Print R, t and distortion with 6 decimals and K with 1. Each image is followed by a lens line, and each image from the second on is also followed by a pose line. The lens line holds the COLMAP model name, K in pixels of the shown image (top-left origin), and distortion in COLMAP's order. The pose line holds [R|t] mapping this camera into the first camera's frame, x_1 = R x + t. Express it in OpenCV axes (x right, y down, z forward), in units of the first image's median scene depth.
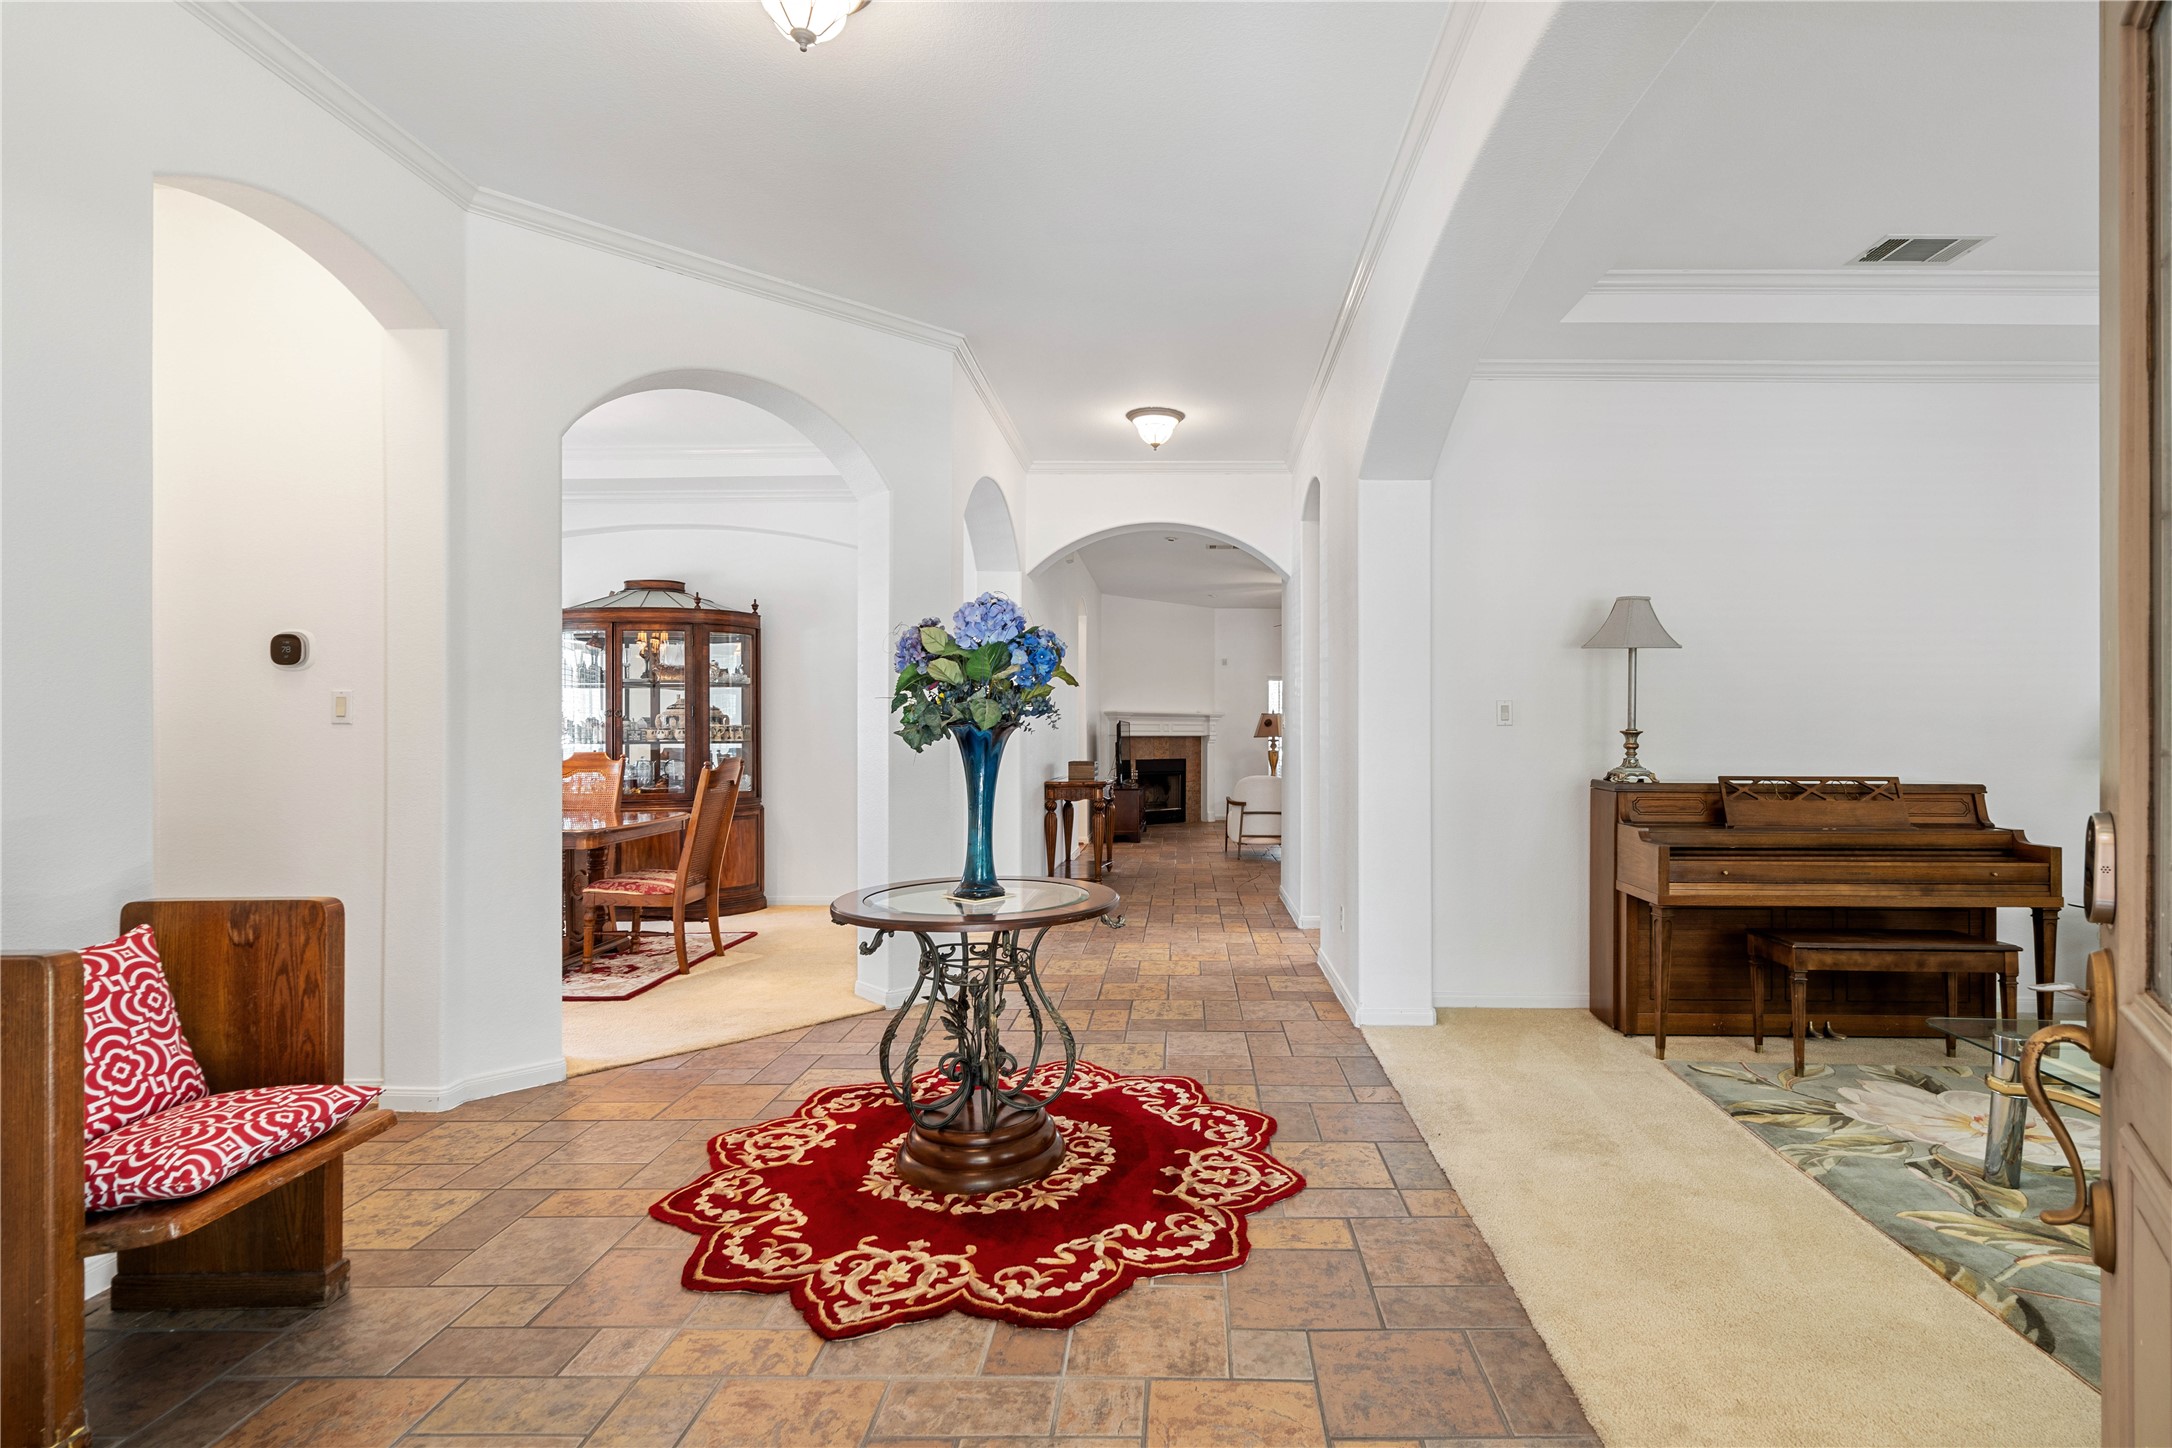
lens RADIAL K [[1014.9, 0, 1096.7], [0, 1014.9, 731.8], [0, 0, 1]] dist [-0.000367, -0.000008]
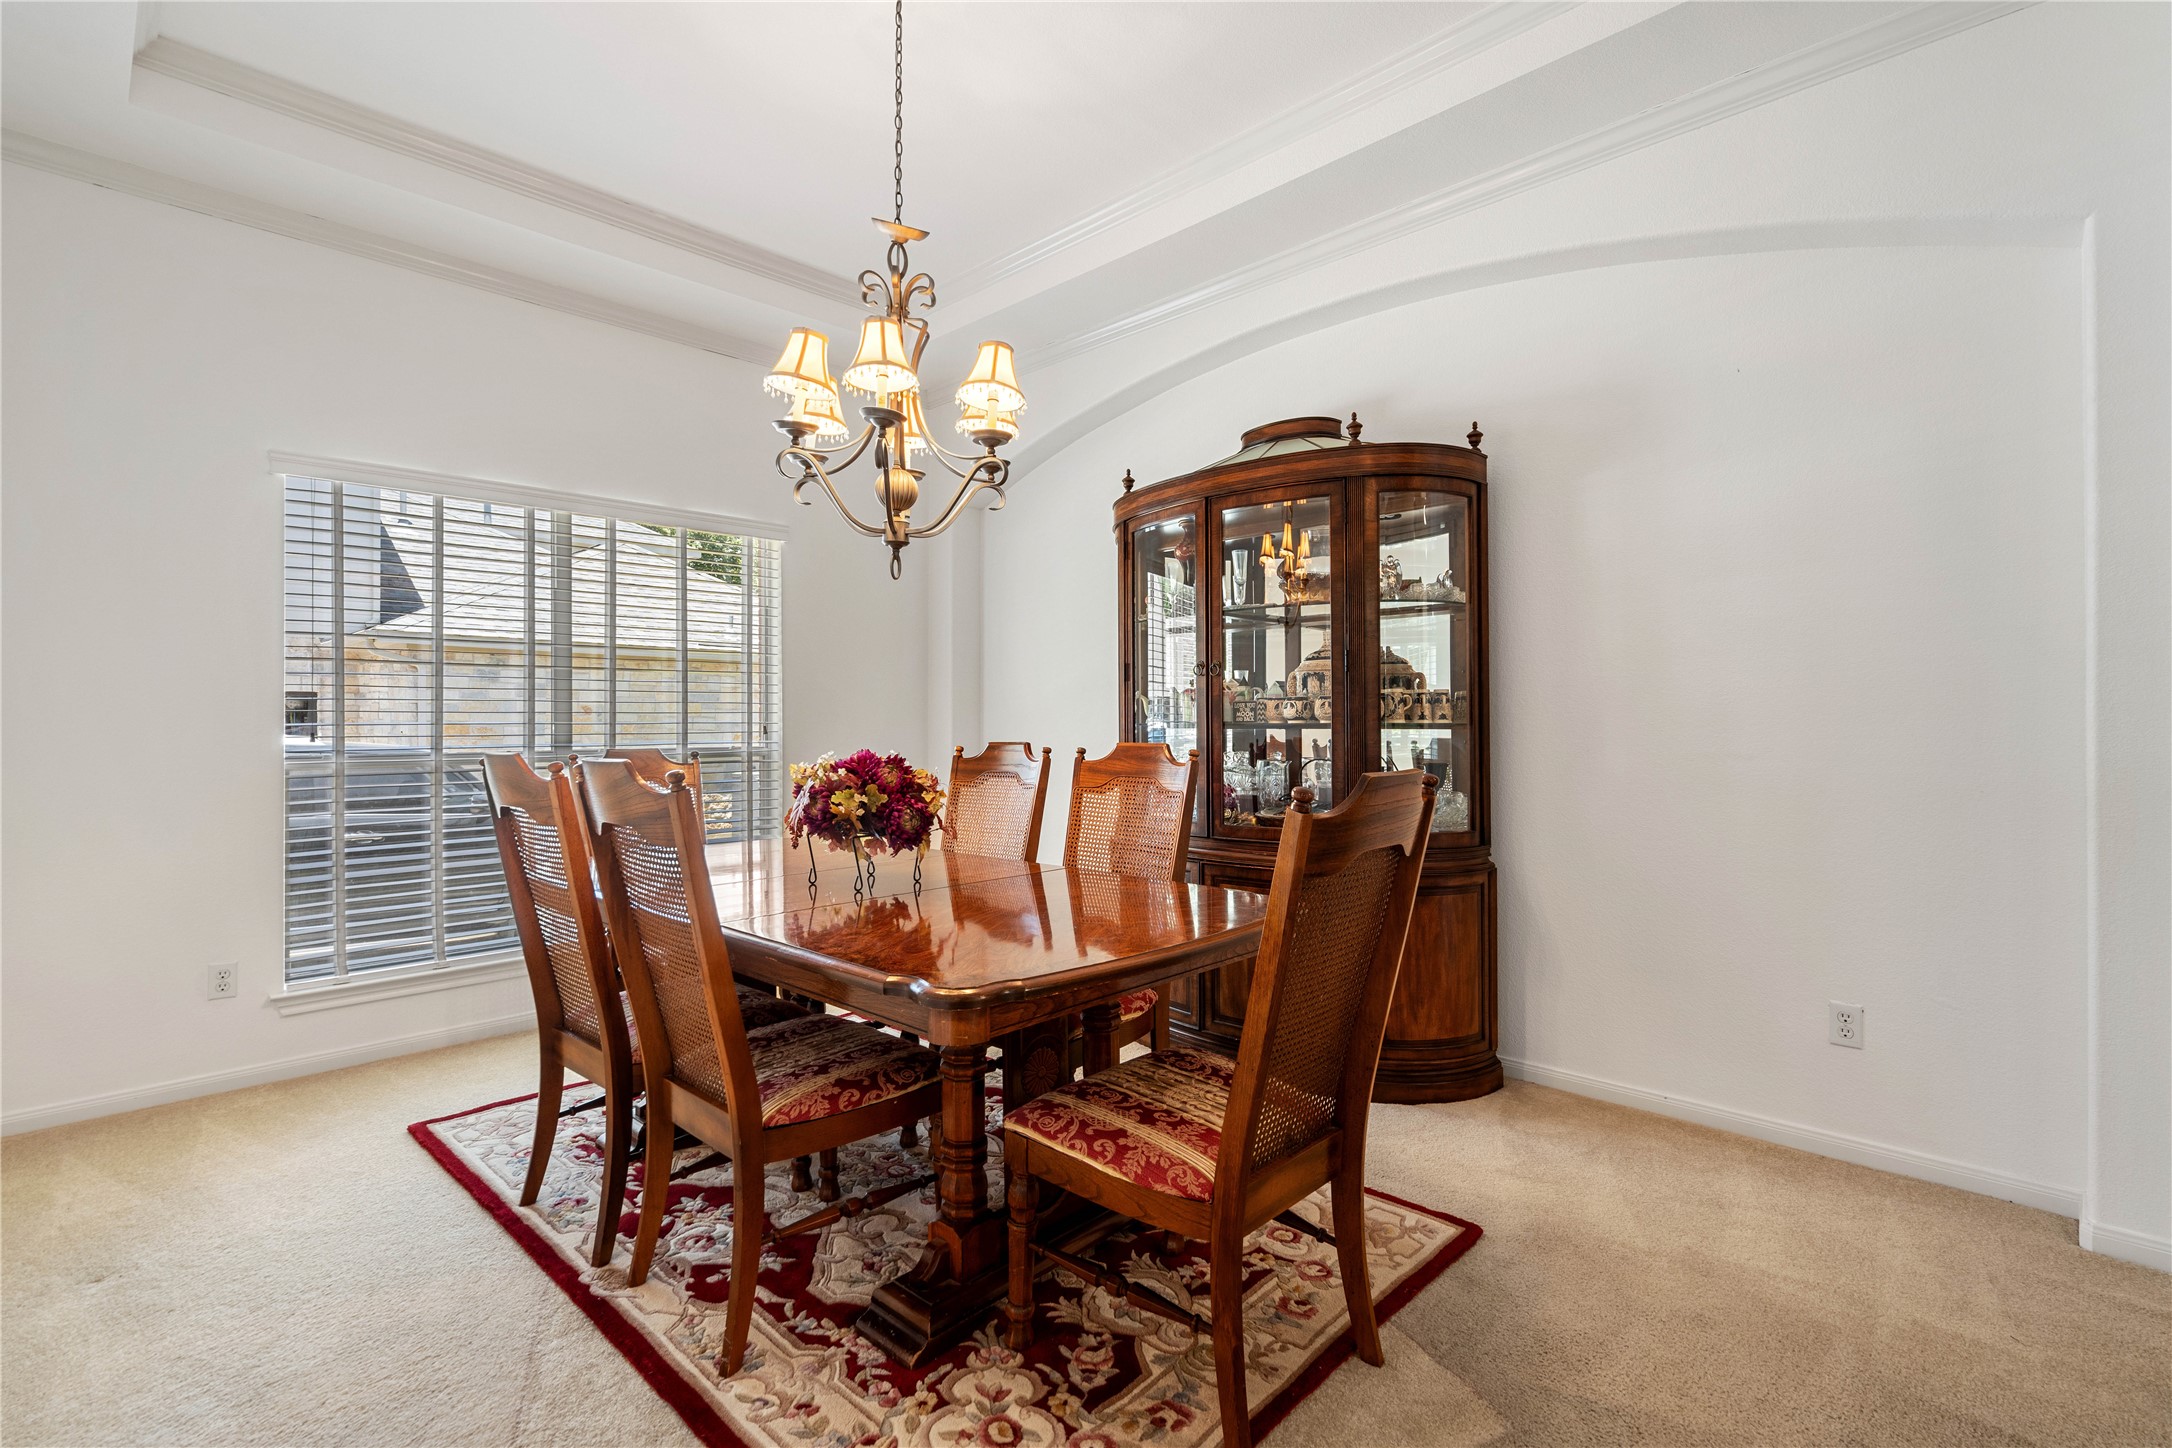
lens RADIAL K [[1014.9, 0, 1092.2], [0, 1014.9, 714.0], [0, 0, 1]] dist [-0.000367, -0.000008]
pose [[0.769292, -0.005064, -0.638877, -0.175607], [0.002577, 0.999985, -0.004823, 0.006578], [0.638892, 0.002064, 0.769294, 0.531439]]
